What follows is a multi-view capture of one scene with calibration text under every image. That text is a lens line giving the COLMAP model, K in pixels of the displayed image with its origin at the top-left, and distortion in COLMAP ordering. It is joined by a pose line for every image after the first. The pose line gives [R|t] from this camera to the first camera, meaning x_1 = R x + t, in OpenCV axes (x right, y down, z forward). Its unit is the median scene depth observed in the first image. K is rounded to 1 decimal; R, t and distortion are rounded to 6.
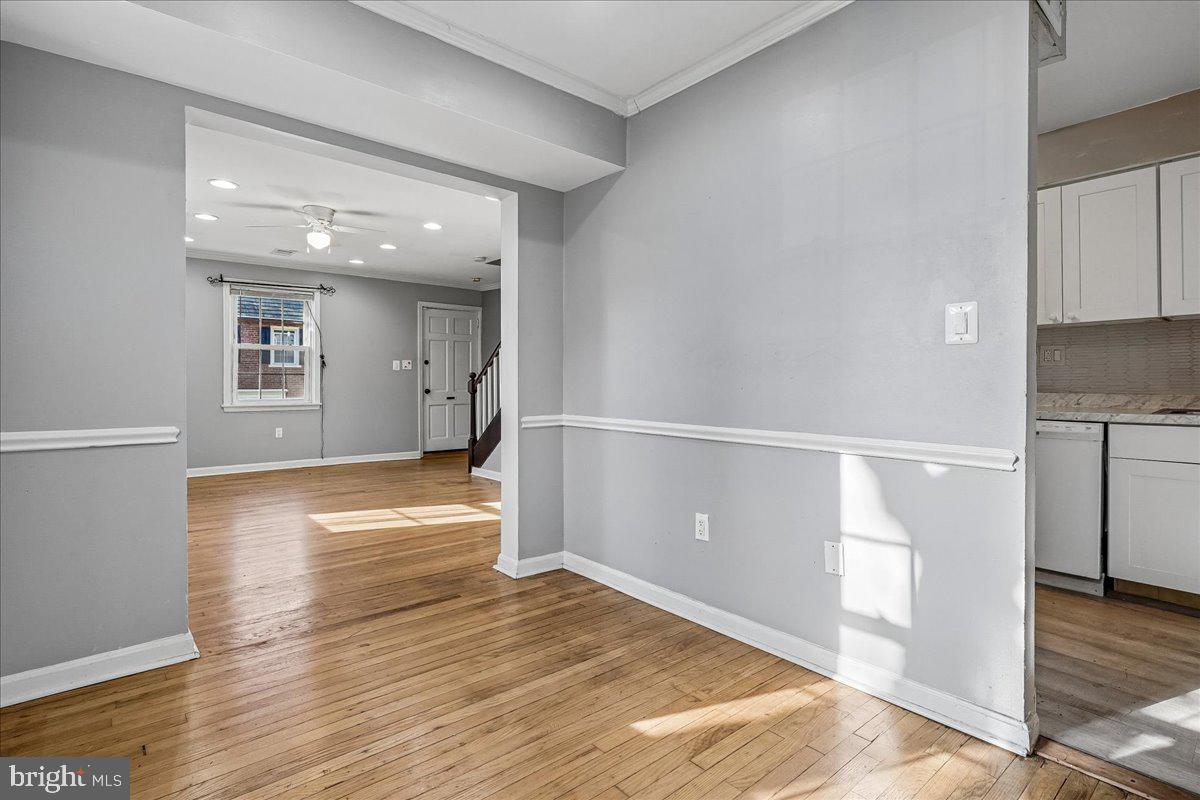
lens RADIAL K [[587.9, 0, 595.3], [0, 587.9, 376.6], [0, 0, 1]] dist [-0.005115, -0.000164]
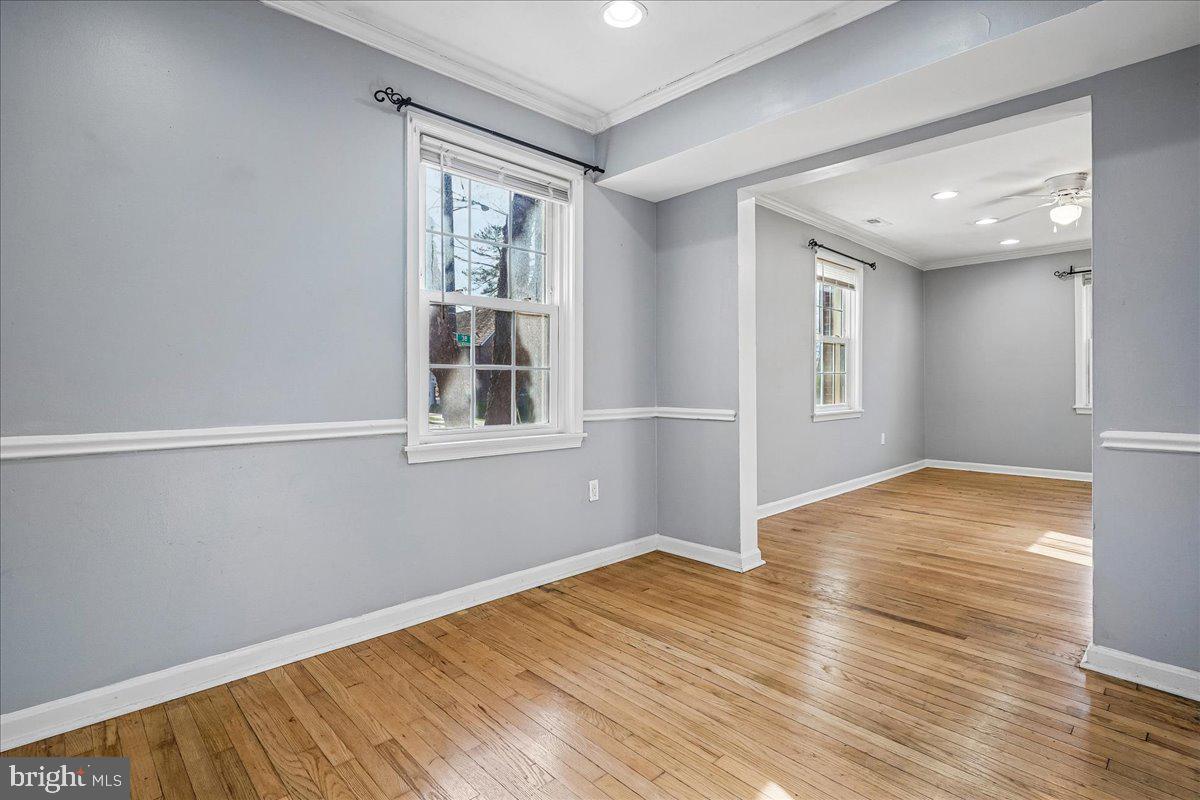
lens RADIAL K [[581.4, 0, 599.6], [0, 581.4, 384.3], [0, 0, 1]] dist [-0.001349, 0.000378]
pose [[0.054261, 0.001884, -0.998525, 0.245360], [0.010210, 0.999945, 0.002442, 0.004273], [0.998475, -0.010328, 0.054239, 0.198125]]
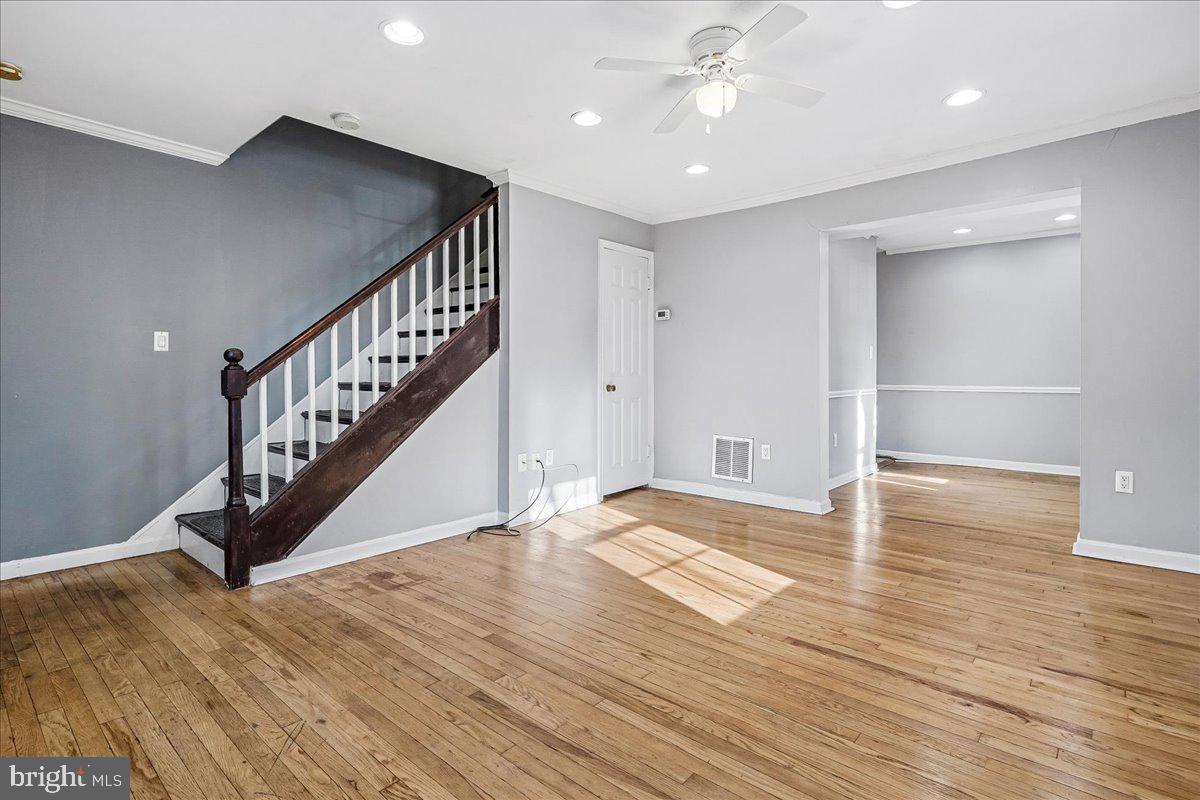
lens RADIAL K [[587.9, 0, 595.3], [0, 587.9, 376.6], [0, 0, 1]] dist [-0.005115, -0.000164]
pose [[-0.135516, -0.013013, 0.990690, -0.704517], [-0.008911, 0.999889, 0.011914, 0.005938], [-0.990735, -0.007213, -0.135616, 0.852998]]
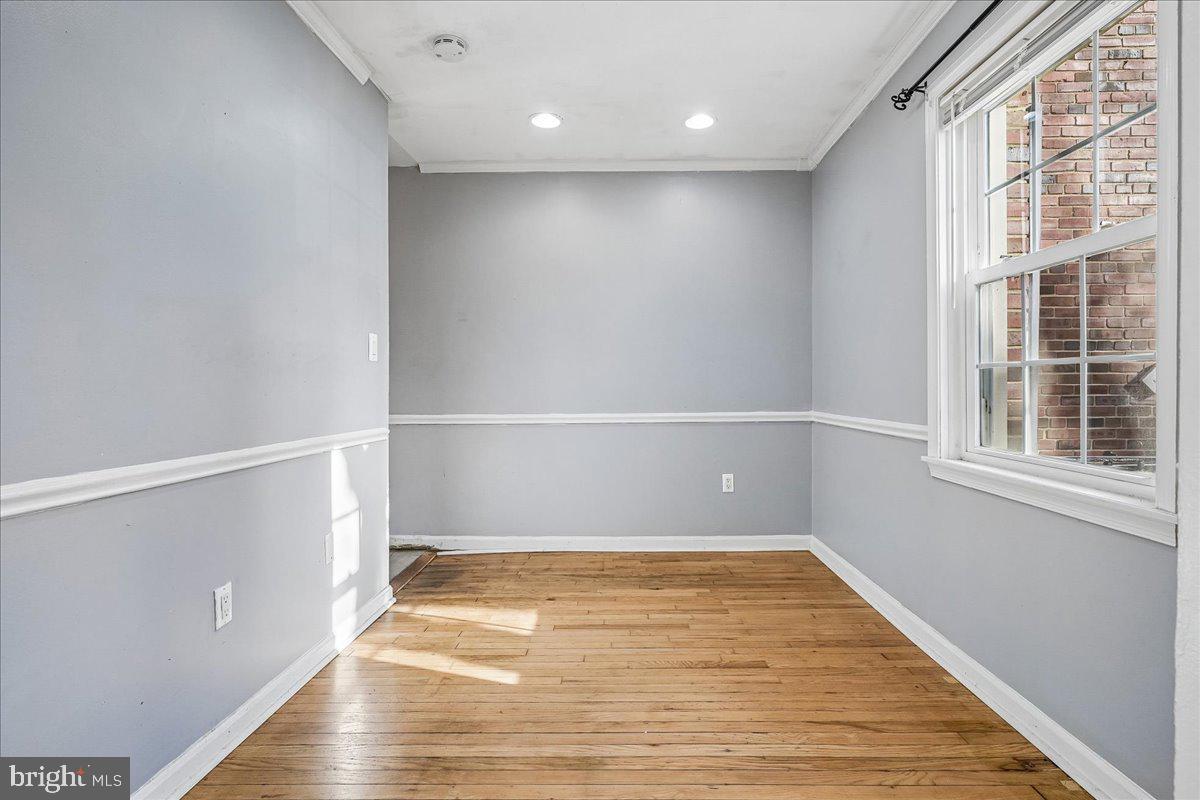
lens RADIAL K [[587.0, 0, 607.8], [0, 587.0, 387.7], [0, 0, 1]] dist [-0.002267, 0.000045]
pose [[-0.742789, 0.001862, 0.669523, -0.234267], [-0.001005, 0.999992, -0.003896, 0.005090], [-0.669525, -0.003567, -0.742781, 0.483944]]
